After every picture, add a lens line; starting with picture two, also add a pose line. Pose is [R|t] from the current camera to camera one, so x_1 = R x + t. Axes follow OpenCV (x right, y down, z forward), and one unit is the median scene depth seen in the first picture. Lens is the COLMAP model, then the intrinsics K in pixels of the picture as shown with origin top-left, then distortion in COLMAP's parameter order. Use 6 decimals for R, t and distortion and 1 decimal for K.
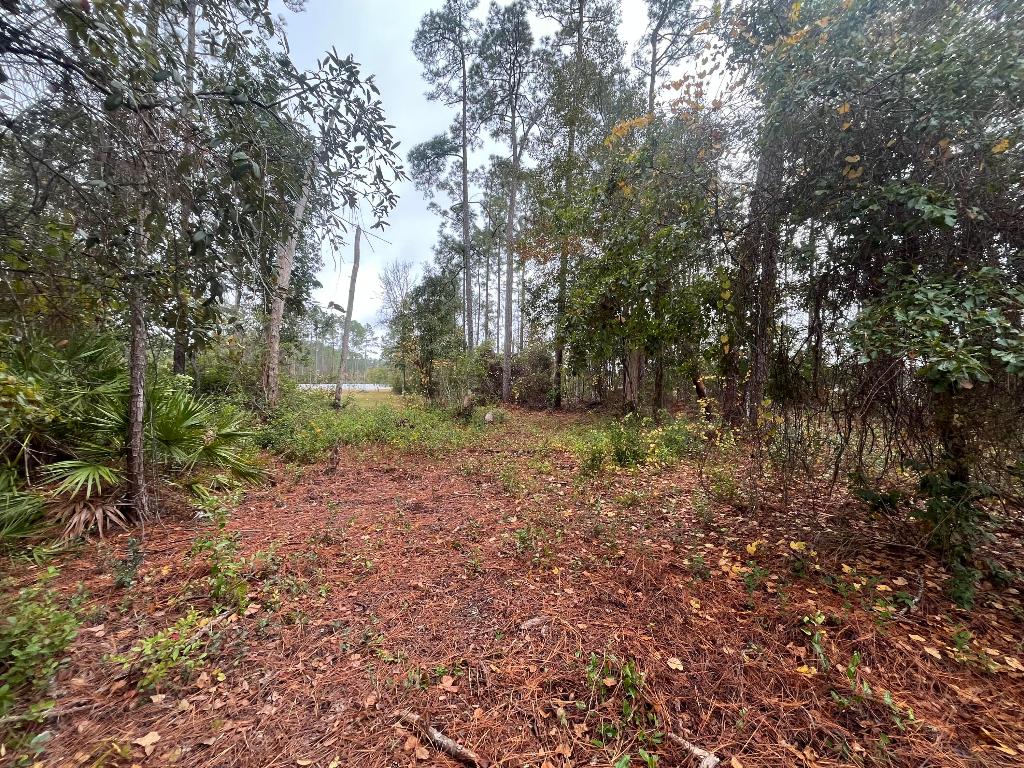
lens RADIAL K [[427.2, 0, 510.2], [0, 427.2, 379.5], [0, 0, 1]] dist [-0.002974, -0.000080]
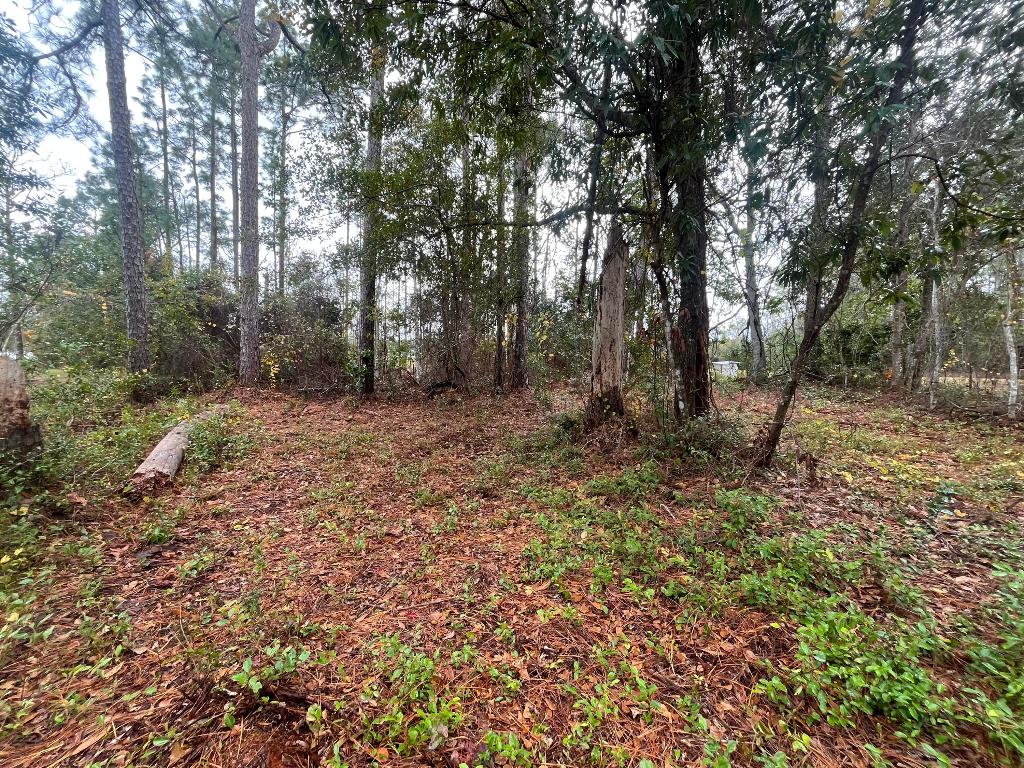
lens RADIAL K [[427.2, 0, 510.2], [0, 427.2, 379.5], [0, 0, 1]] dist [-0.002974, -0.000080]
pose [[0.871235, -0.031599, 0.489848, 0.010790], [-0.006695, 0.997068, 0.076226, 0.007454], [-0.490821, -0.069690, 0.868469, 0.399334]]
